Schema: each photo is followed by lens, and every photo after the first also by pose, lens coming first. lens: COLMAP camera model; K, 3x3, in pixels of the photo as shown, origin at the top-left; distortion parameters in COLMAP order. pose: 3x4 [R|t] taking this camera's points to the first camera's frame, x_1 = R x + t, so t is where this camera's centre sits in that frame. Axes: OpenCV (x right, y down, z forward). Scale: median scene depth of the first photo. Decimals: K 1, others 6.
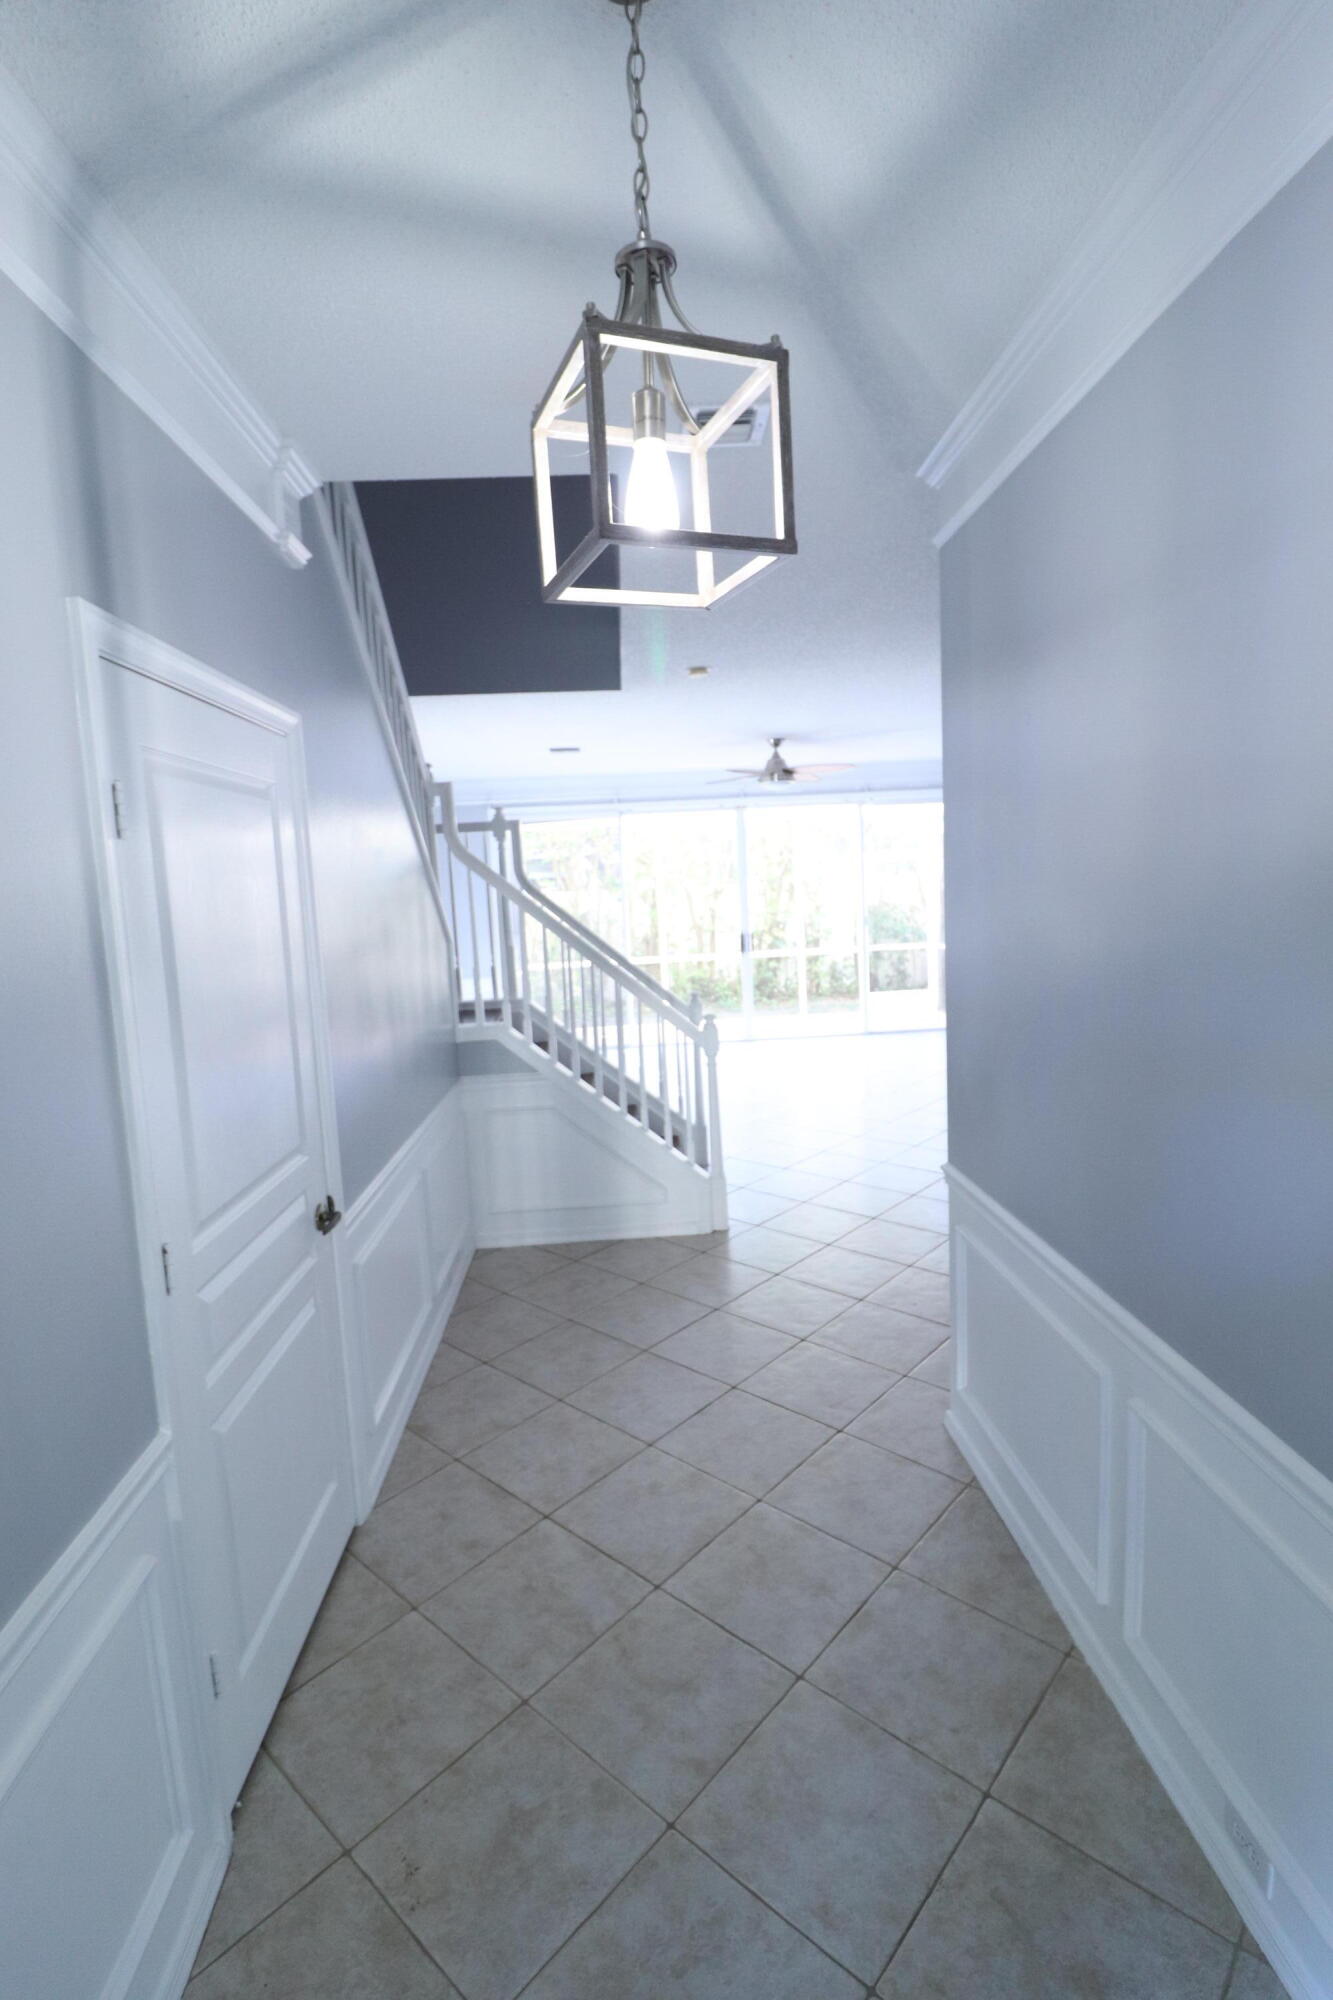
lens RADIAL K [[936.9, 0, 677.8], [0, 936.9, 1006.1], [0, 0, 1]] dist [-0.005767, -0.008562]
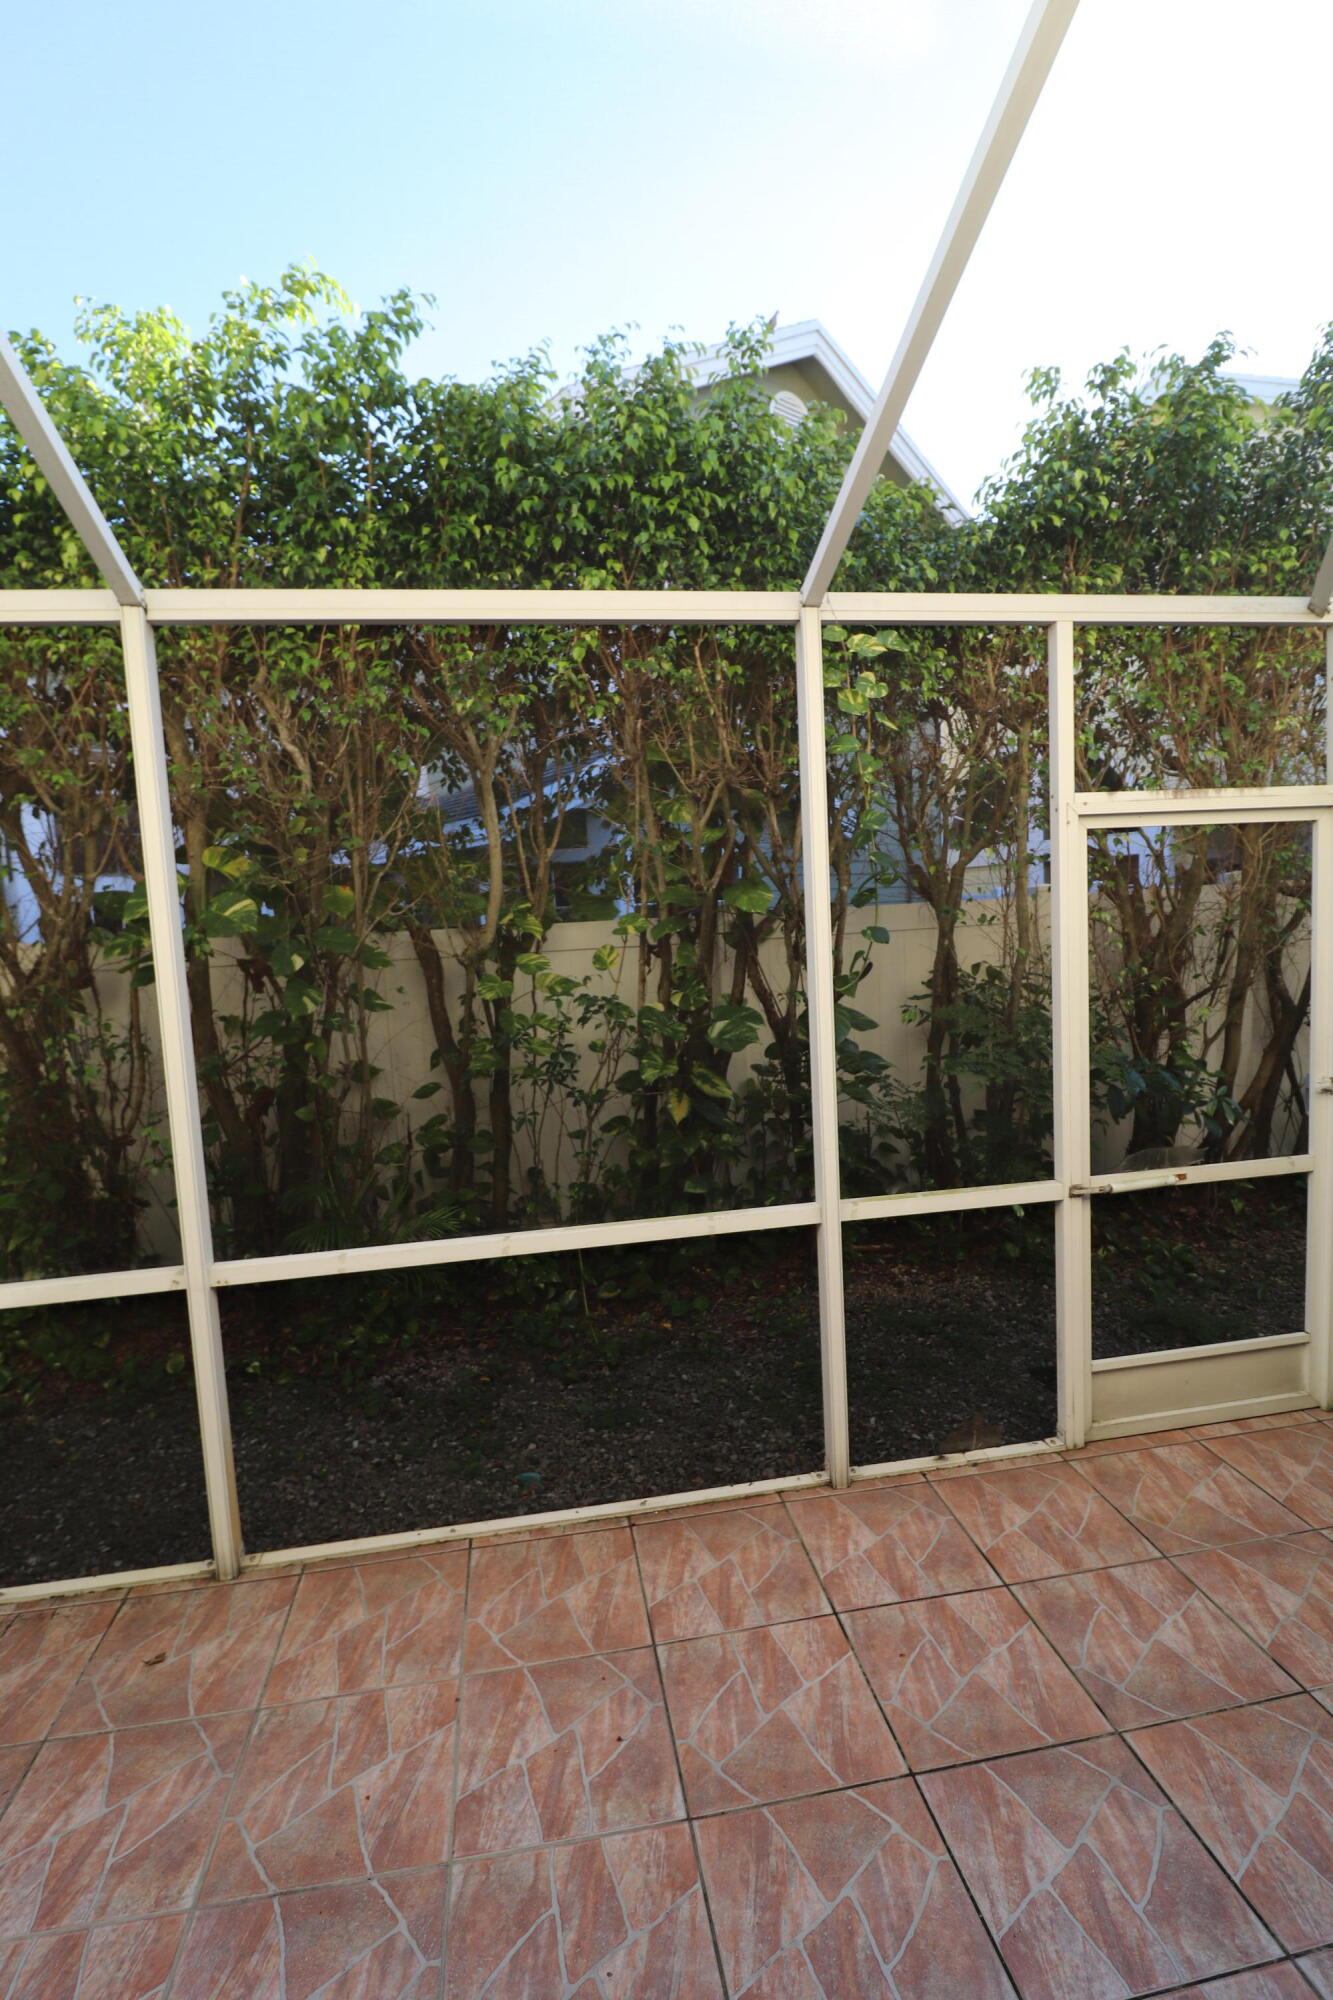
lens RADIAL K [[936.9, 0, 660.3], [0, 936.9, 993.9], [0, 0, 1]] dist [-0.005767, -0.008562]
pose [[0.995192, -0.004599, 0.097840, 0.064209], [0.008921, 0.999002, -0.043776, -0.096722], [-0.097541, 0.044438, 0.994239, 0.727522]]
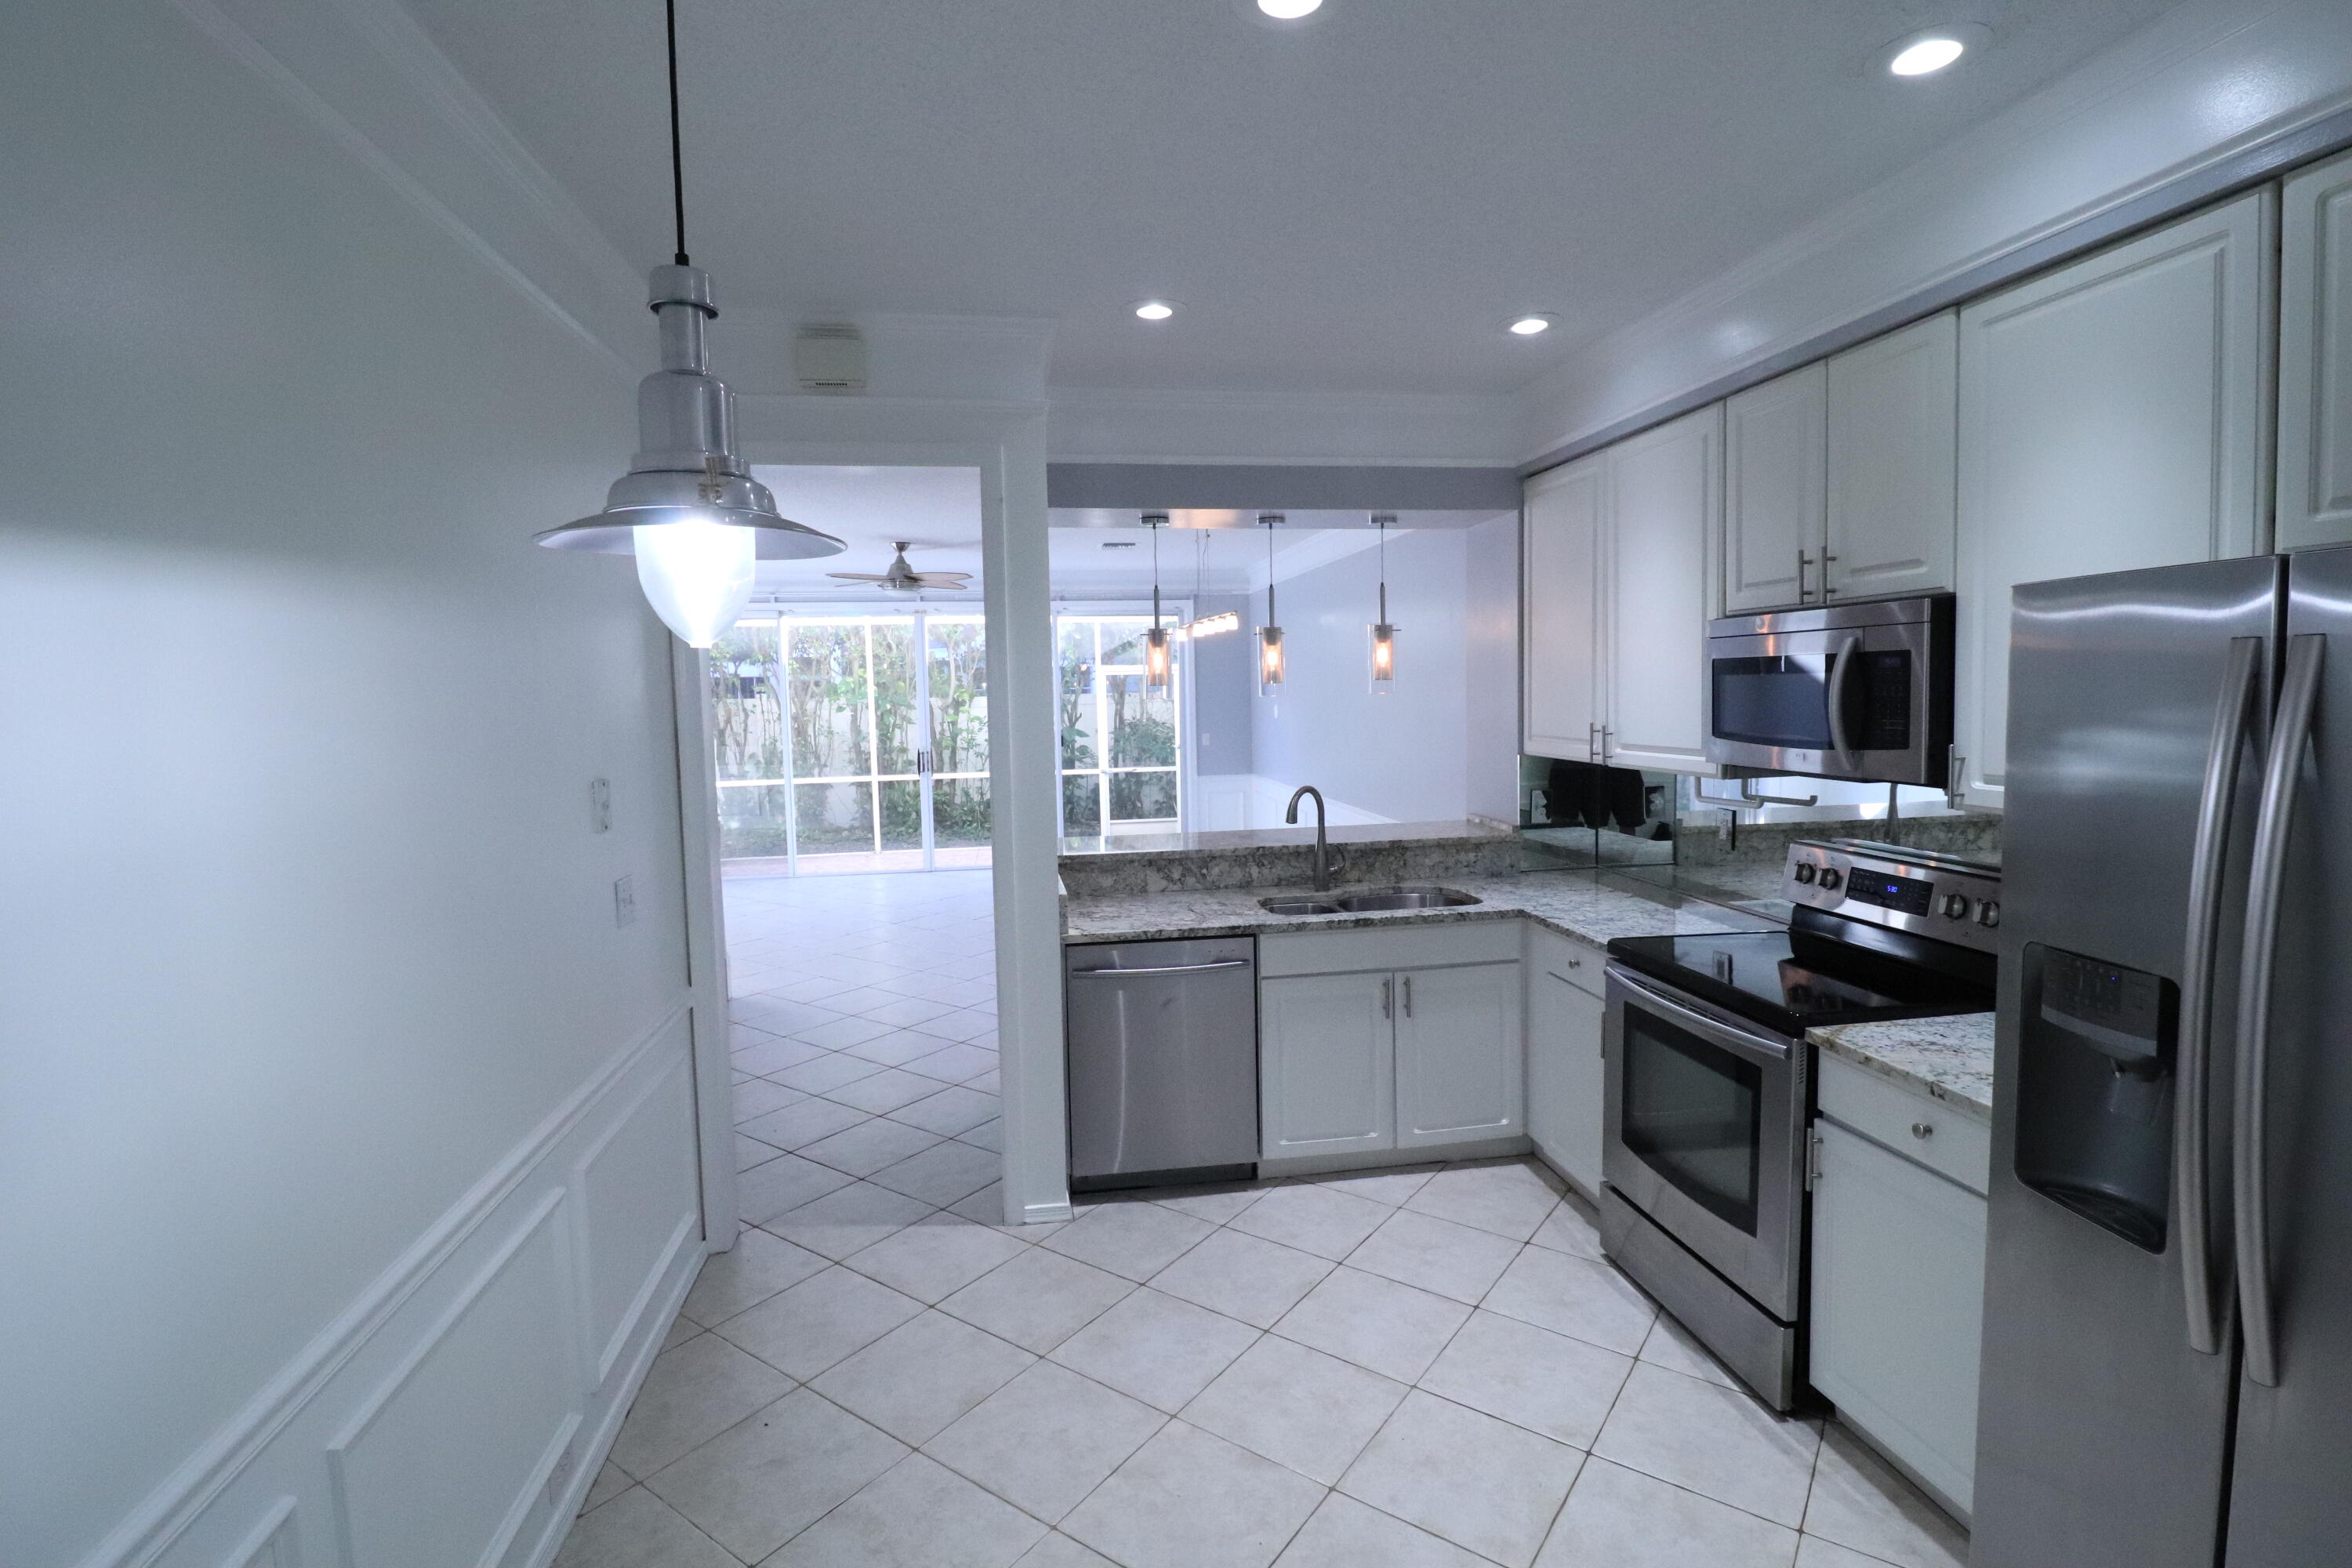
lens RADIAL K [[1101.8, 0, 1193.7], [0, 1101.8, 795.2], [0, 0, 1]] dist [-0.005767, -0.008562]
pose [[0.992991, 0.020714, 0.116360, 0.151886], [-0.016491, 0.999174, -0.037140, -0.000153], [-0.117033, 0.034961, 0.992512, -0.058577]]
